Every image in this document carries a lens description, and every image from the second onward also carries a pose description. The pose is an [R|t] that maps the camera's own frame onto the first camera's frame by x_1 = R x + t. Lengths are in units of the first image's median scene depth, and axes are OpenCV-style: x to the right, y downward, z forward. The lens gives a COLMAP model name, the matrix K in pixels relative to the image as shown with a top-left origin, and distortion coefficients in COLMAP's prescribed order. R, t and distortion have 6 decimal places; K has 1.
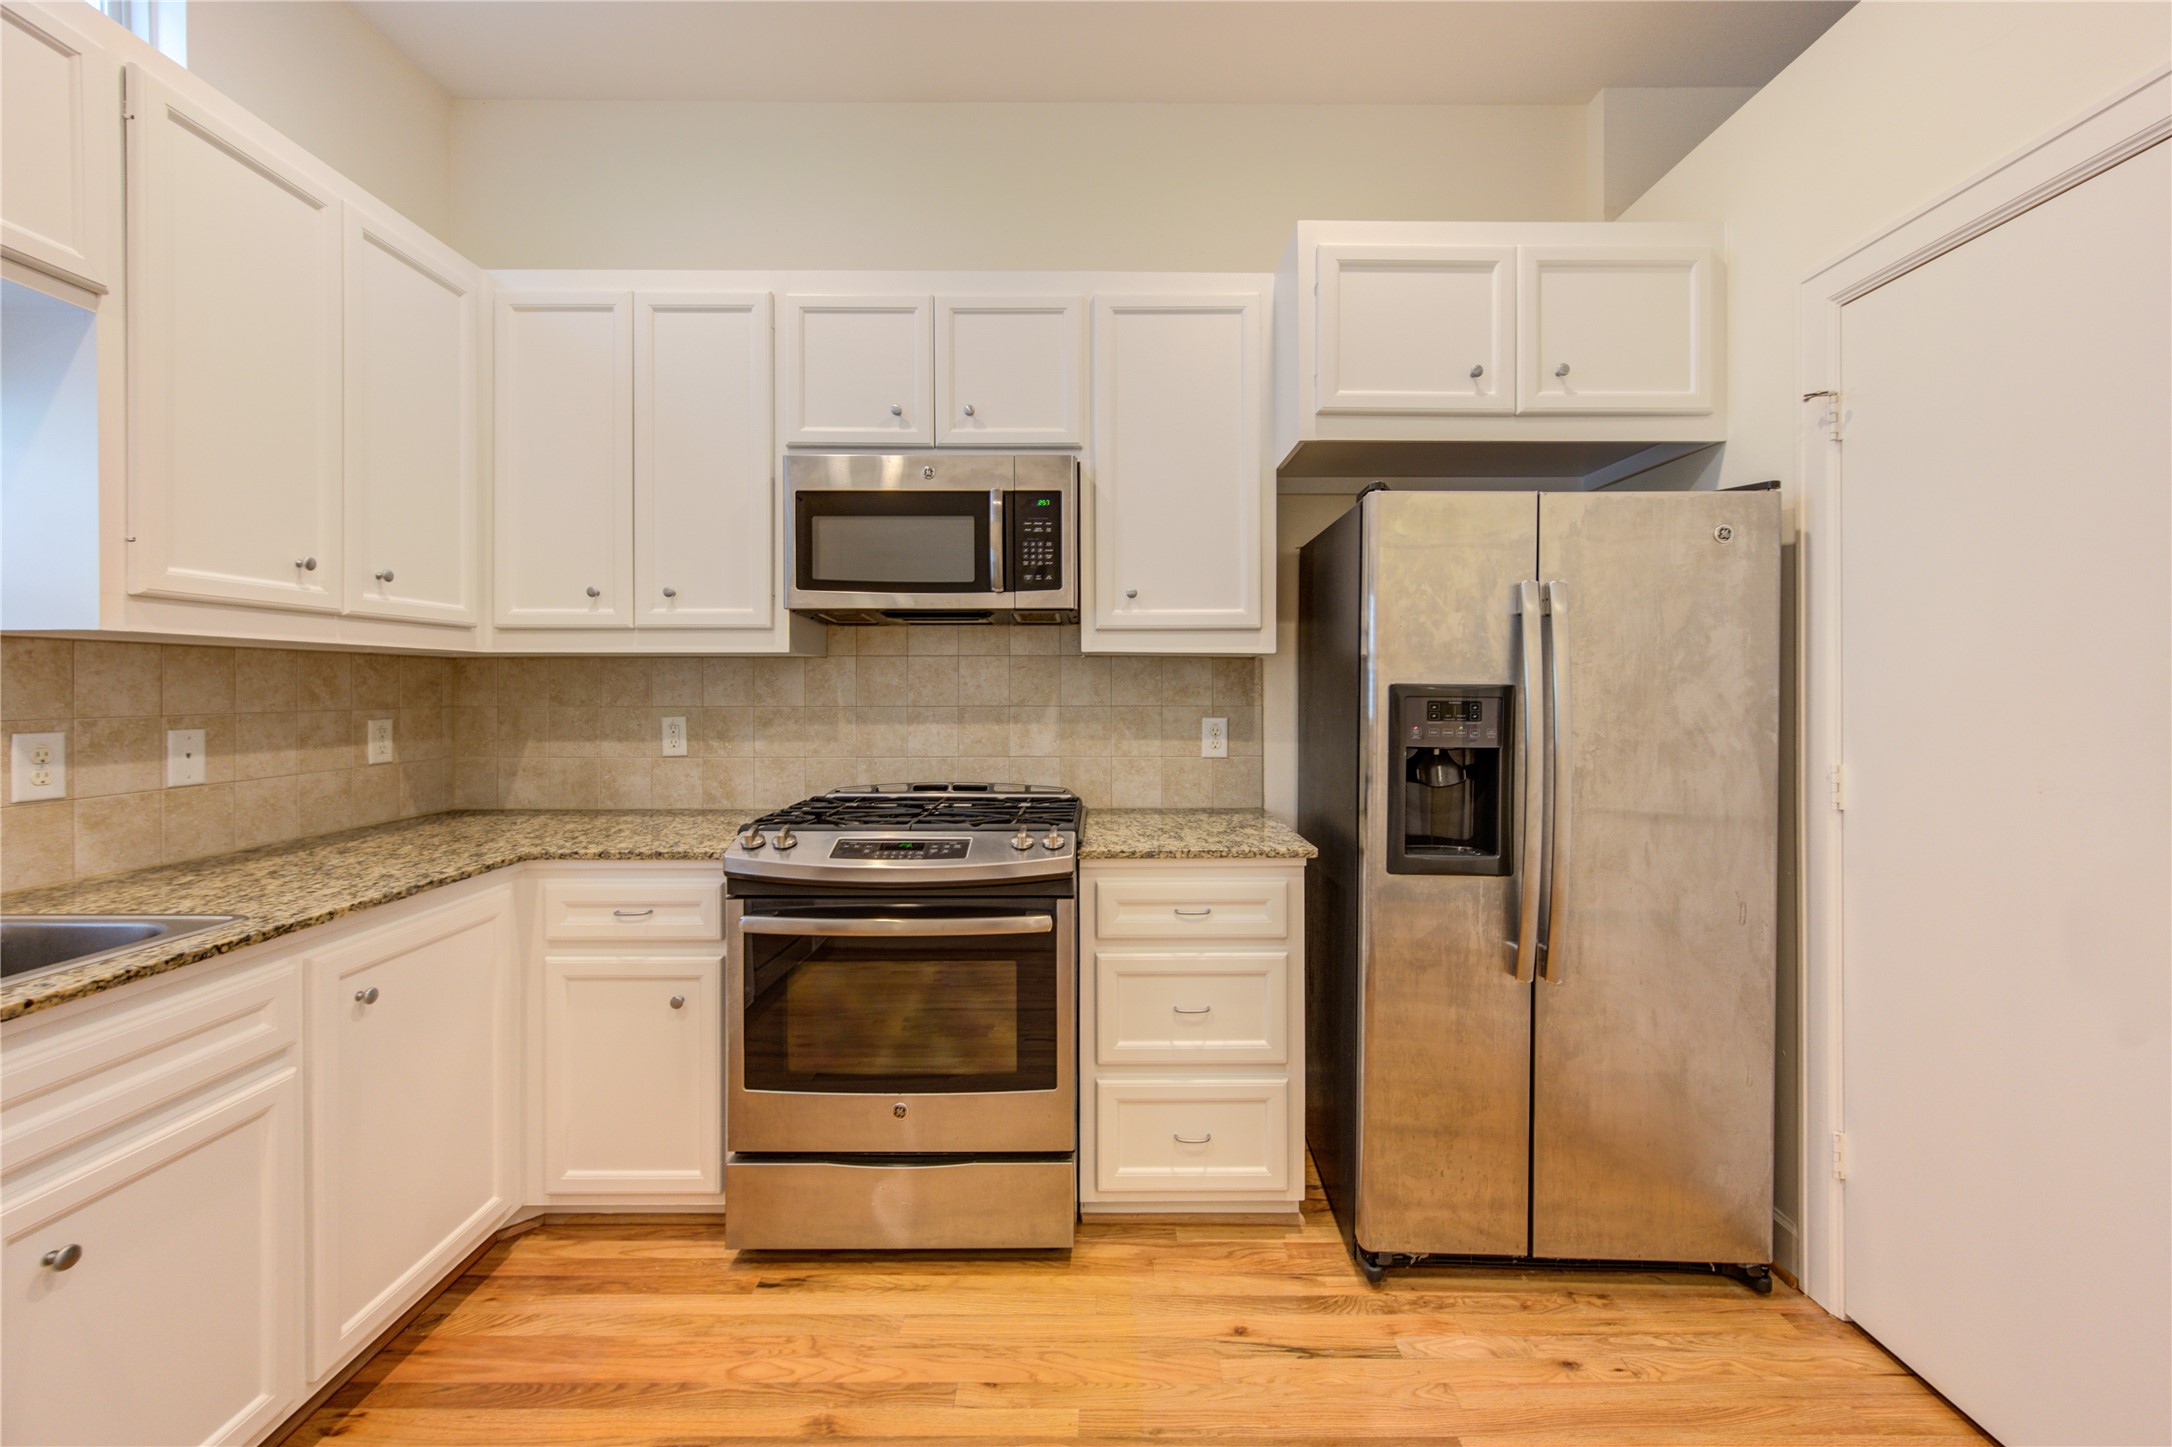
lens RADIAL K [[872.7, 0, 1110.9], [0, 872.7, 723.5], [0, 0, 1]] dist [0.000820, -0.000436]
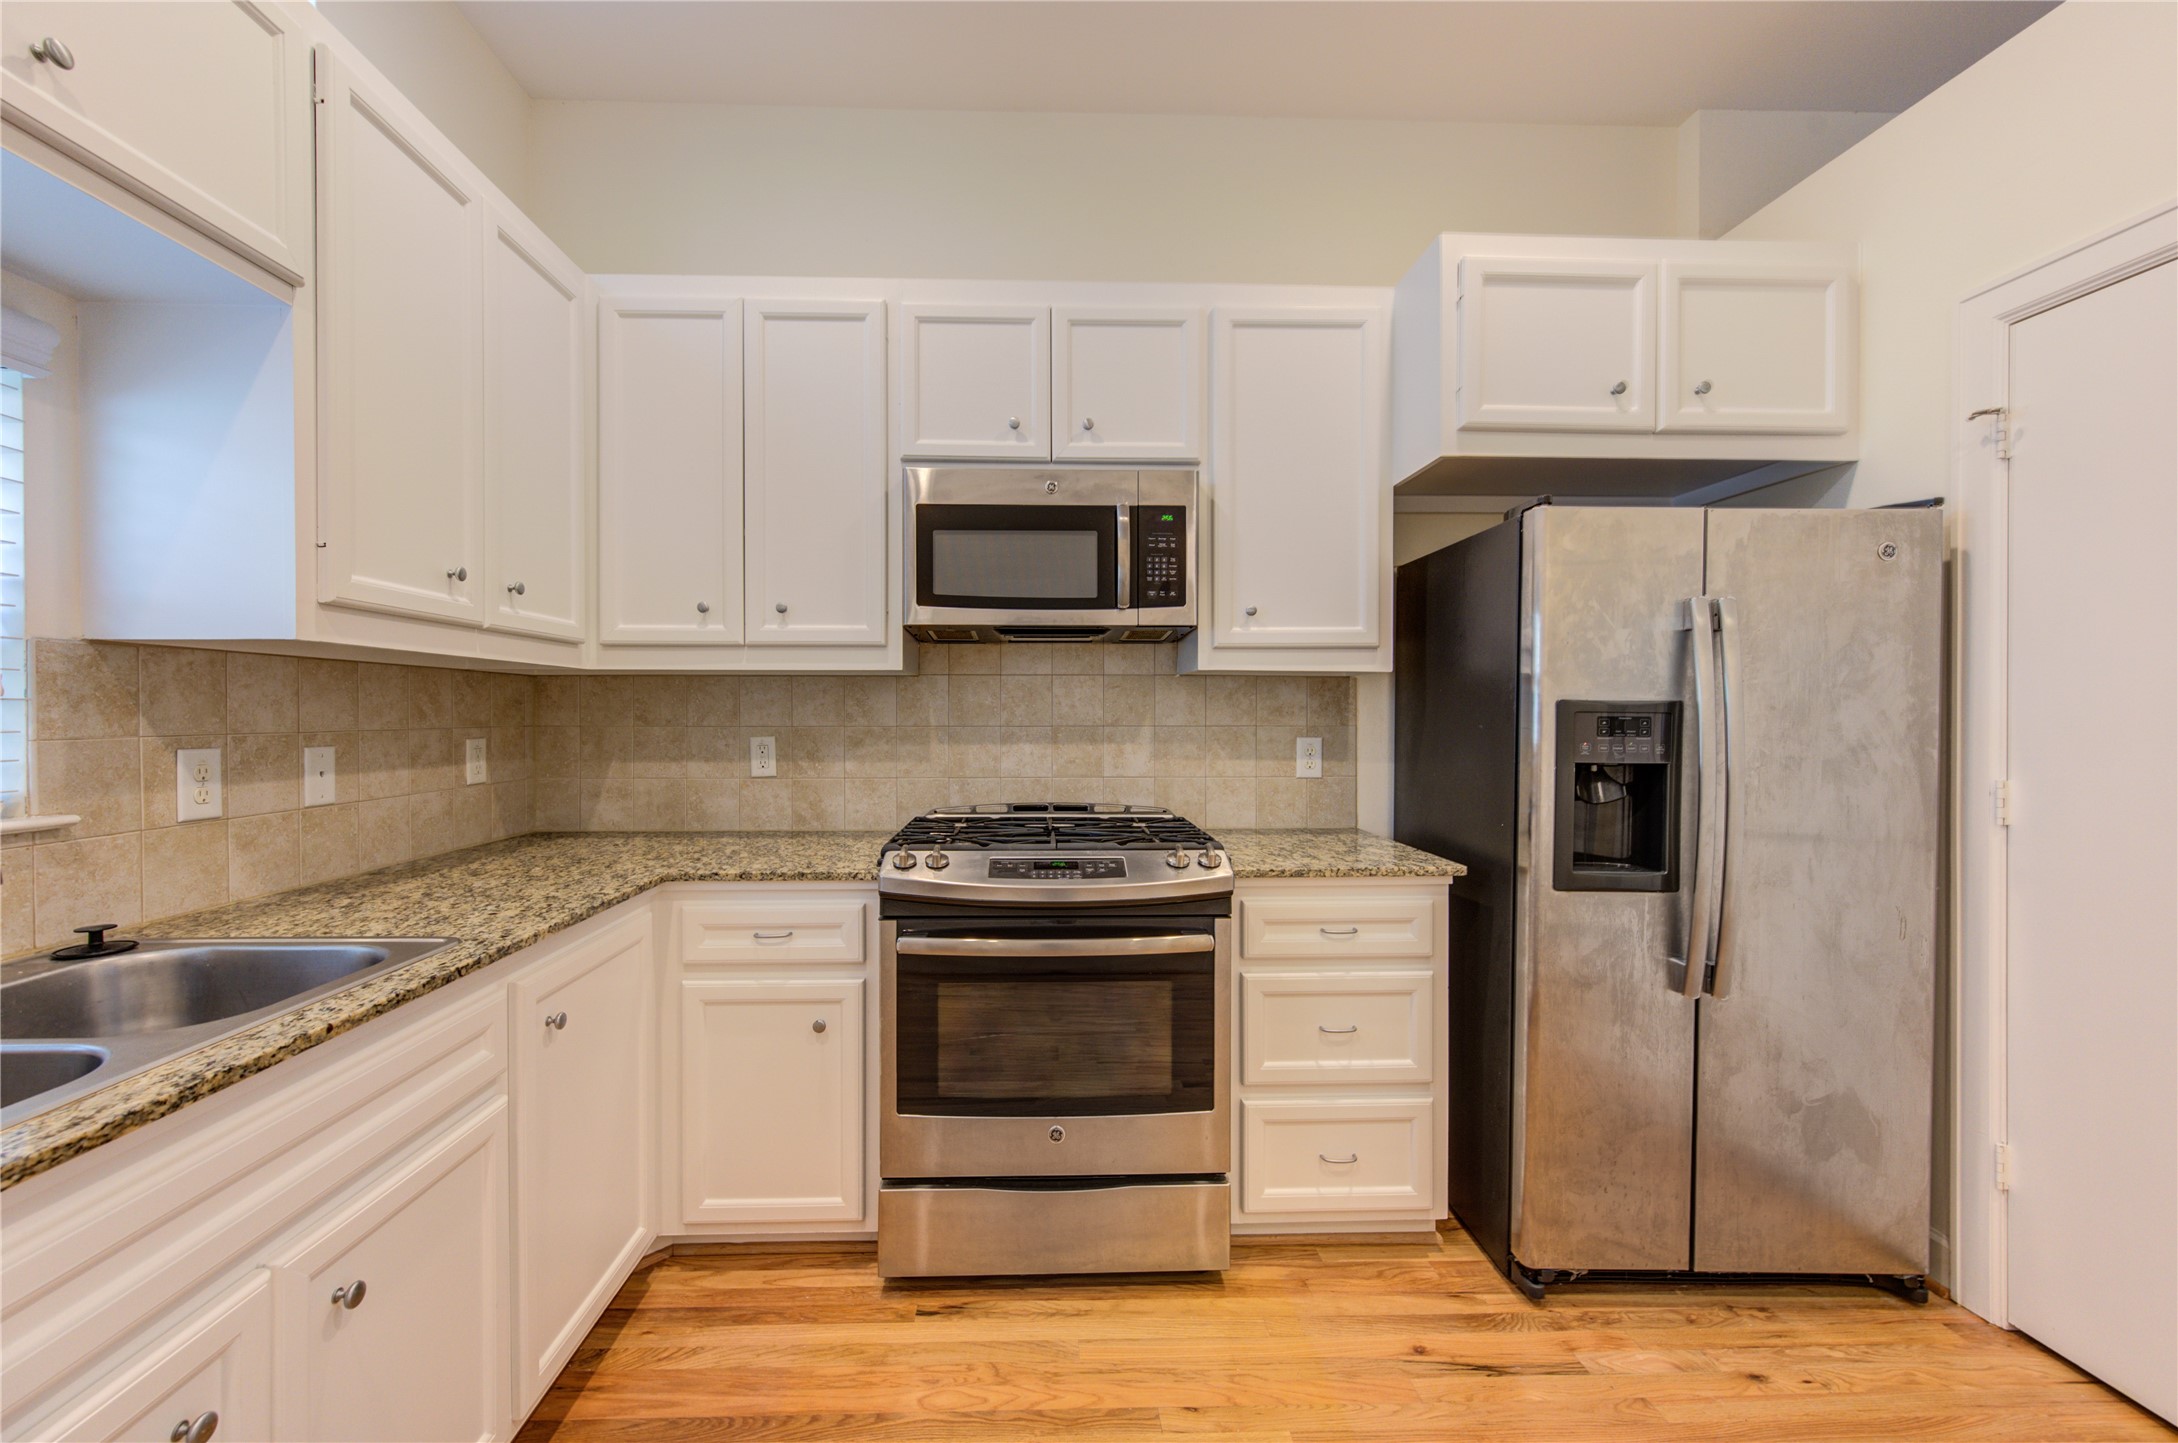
lens RADIAL K [[873.5, 0, 1089.1], [0, 873.5, 754.8], [0, 0, 1]] dist [-0.000322, 0.000925]
pose [[0.999639, -0.000767, 0.026839, -0.231354], [0.000603, 0.999981, 0.006102, 0.009893], [-0.026843, -0.006084, 0.999621, 0.016957]]
